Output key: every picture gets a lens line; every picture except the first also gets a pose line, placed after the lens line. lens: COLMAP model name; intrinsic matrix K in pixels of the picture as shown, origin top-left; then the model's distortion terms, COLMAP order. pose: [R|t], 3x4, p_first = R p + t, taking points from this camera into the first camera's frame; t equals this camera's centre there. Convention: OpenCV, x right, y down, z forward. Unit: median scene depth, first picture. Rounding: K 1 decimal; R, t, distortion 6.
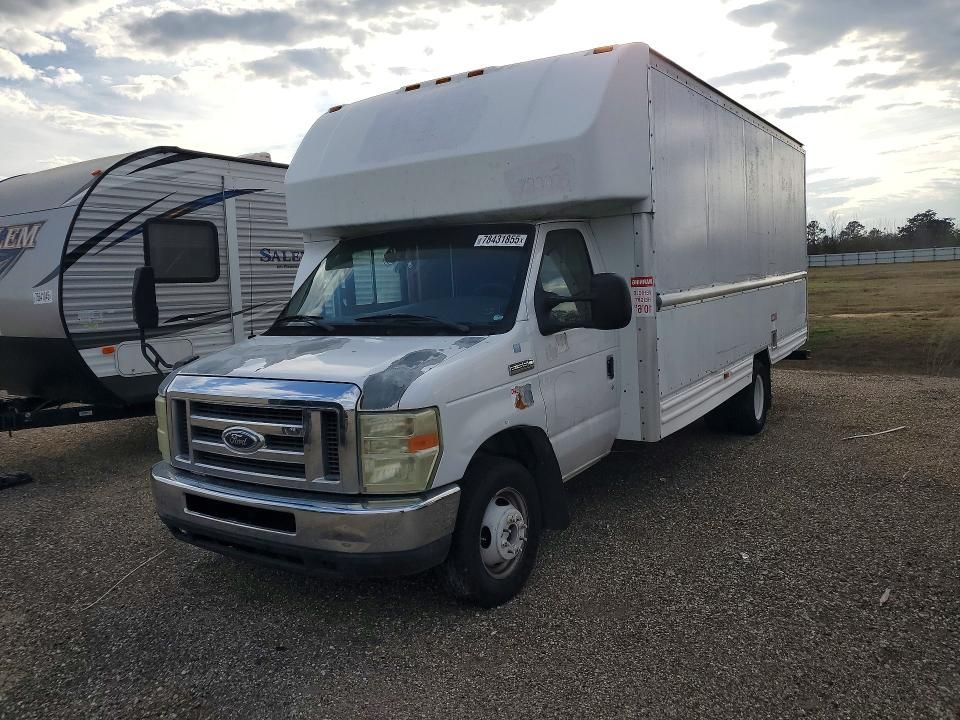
lens RADIAL K [[721.4, 0, 477.3], [0, 721.4, 358.6], [0, 0, 1]] dist [0.023447, 0.001435]
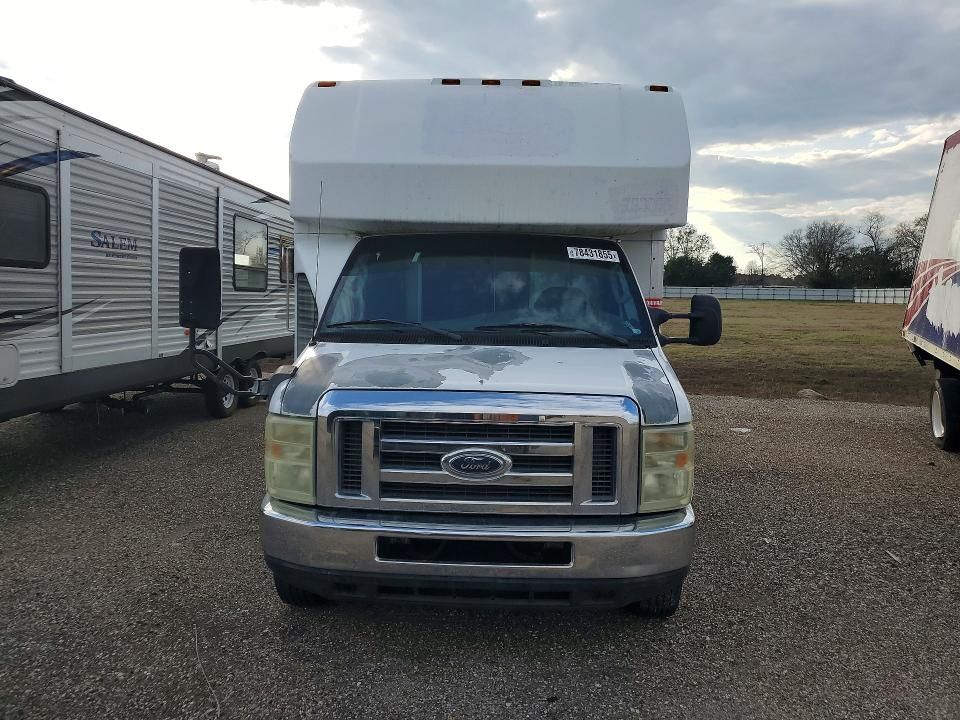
lens RADIAL K [[721.4, 0, 479.5], [0, 721.4, 356.5], [0, 0, 1]] dist [0.023447, 0.001435]
pose [[0.856555, 0.016082, 0.515806, -0.603242], [-0.002330, 0.999625, -0.027297, 0.006583], [-0.516051, 0.022179, 0.856271, 0.212862]]
